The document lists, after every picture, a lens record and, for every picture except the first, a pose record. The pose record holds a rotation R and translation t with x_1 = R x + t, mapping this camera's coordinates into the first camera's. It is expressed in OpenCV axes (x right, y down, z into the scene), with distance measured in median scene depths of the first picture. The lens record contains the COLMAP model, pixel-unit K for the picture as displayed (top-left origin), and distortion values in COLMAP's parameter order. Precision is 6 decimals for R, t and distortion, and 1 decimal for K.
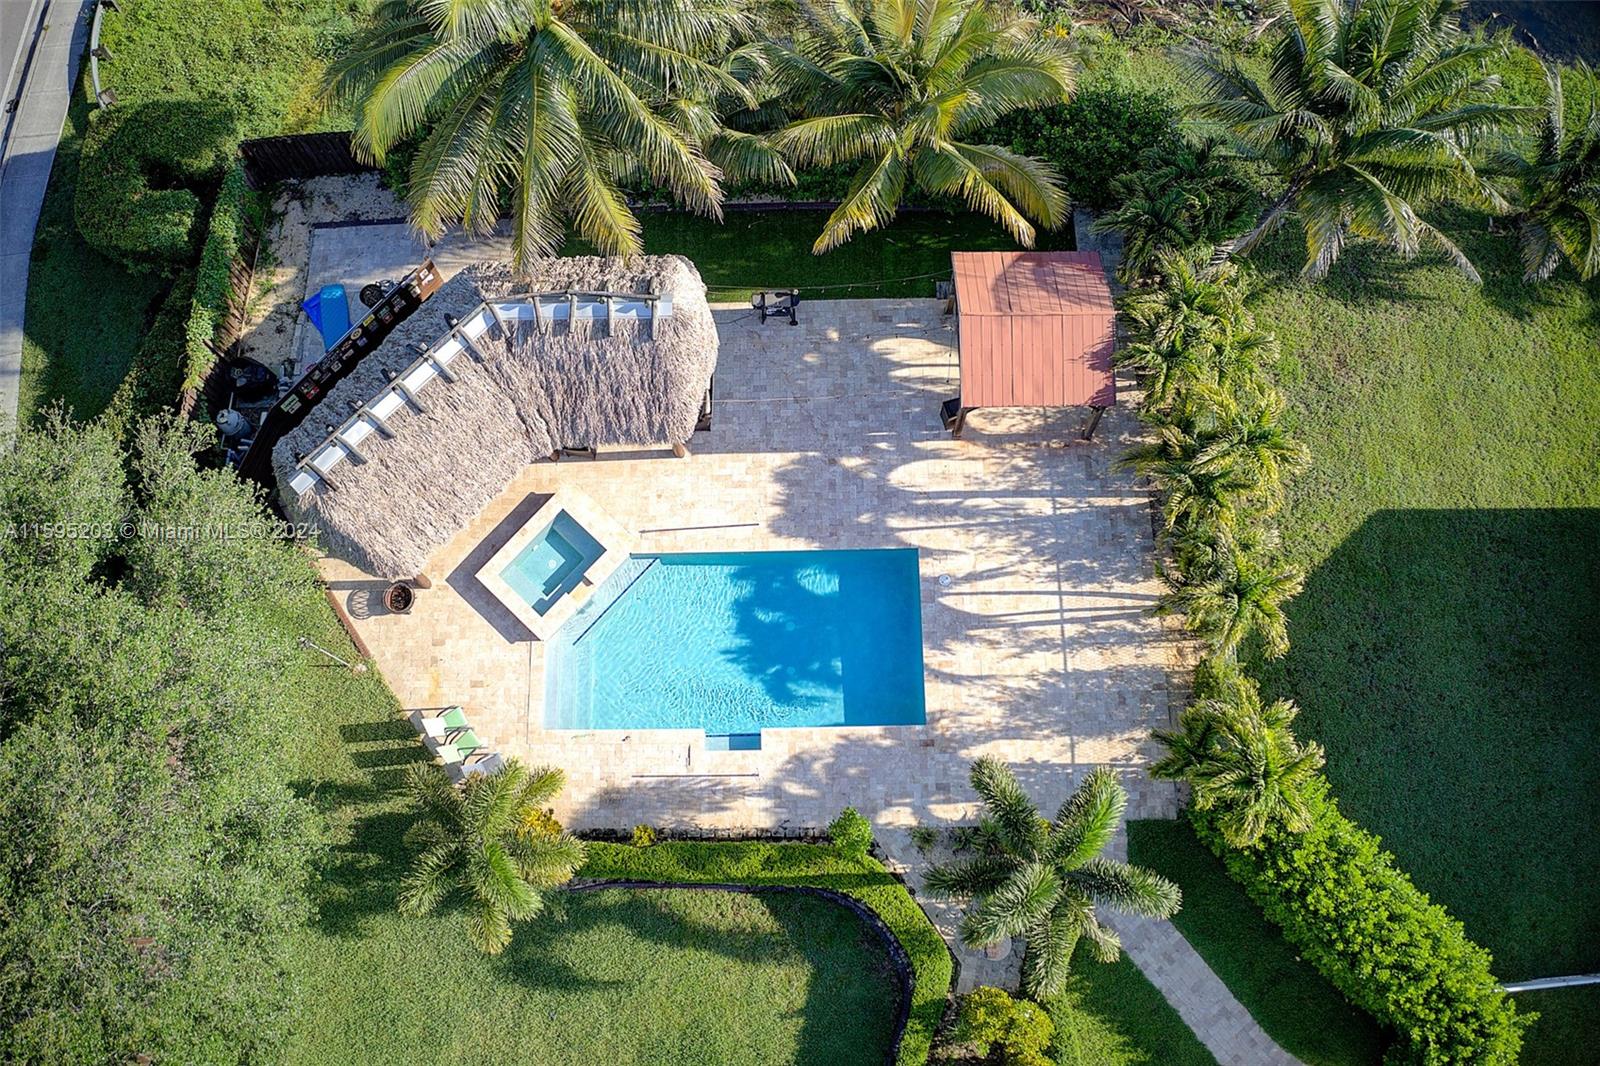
lens RADIAL K [[1263.2, 0, 795.0], [0, 1263.2, 549.9], [0, 0, 1]] dist [-0.182010, 0.005964]
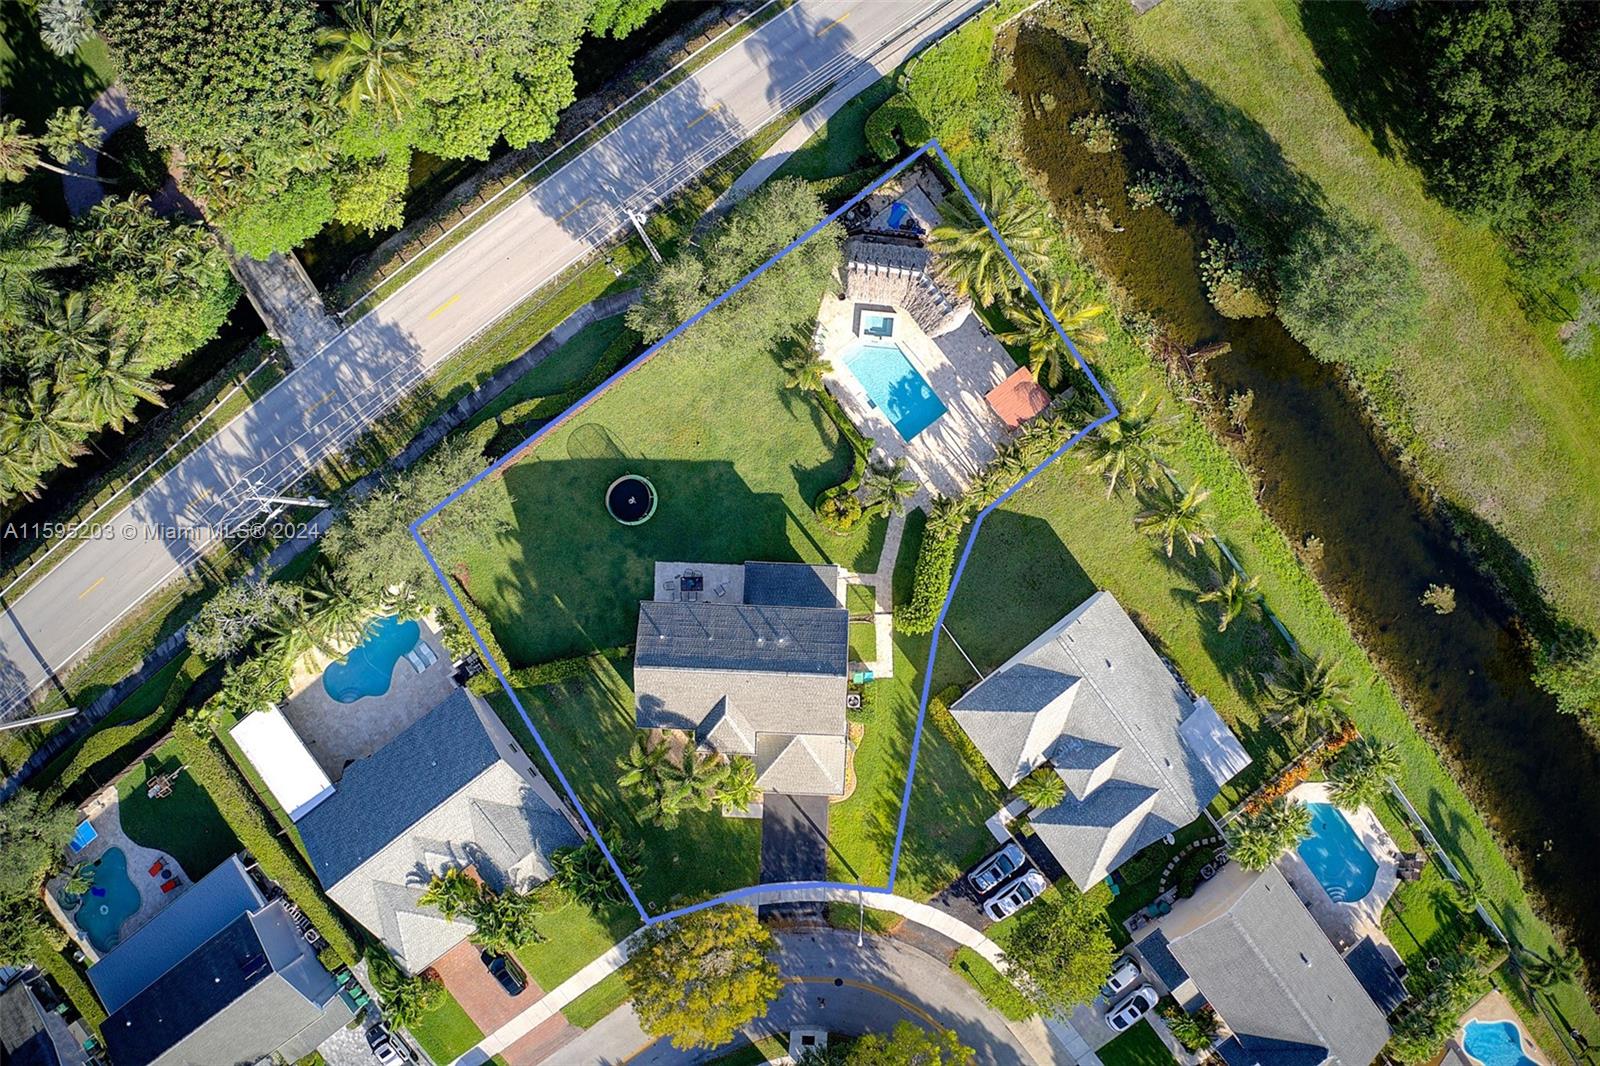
lens RADIAL K [[1263.2, 0, 795.0], [0, 1263.2, 549.9], [0, 0, 1]] dist [-0.182010, 0.005964]
pose [[0.603882, 0.797010, 0.010094, 0.118031], [-0.764294, 0.575406, 0.291141, -0.472481], [0.226234, -0.183529, 0.956627, -2.480021]]
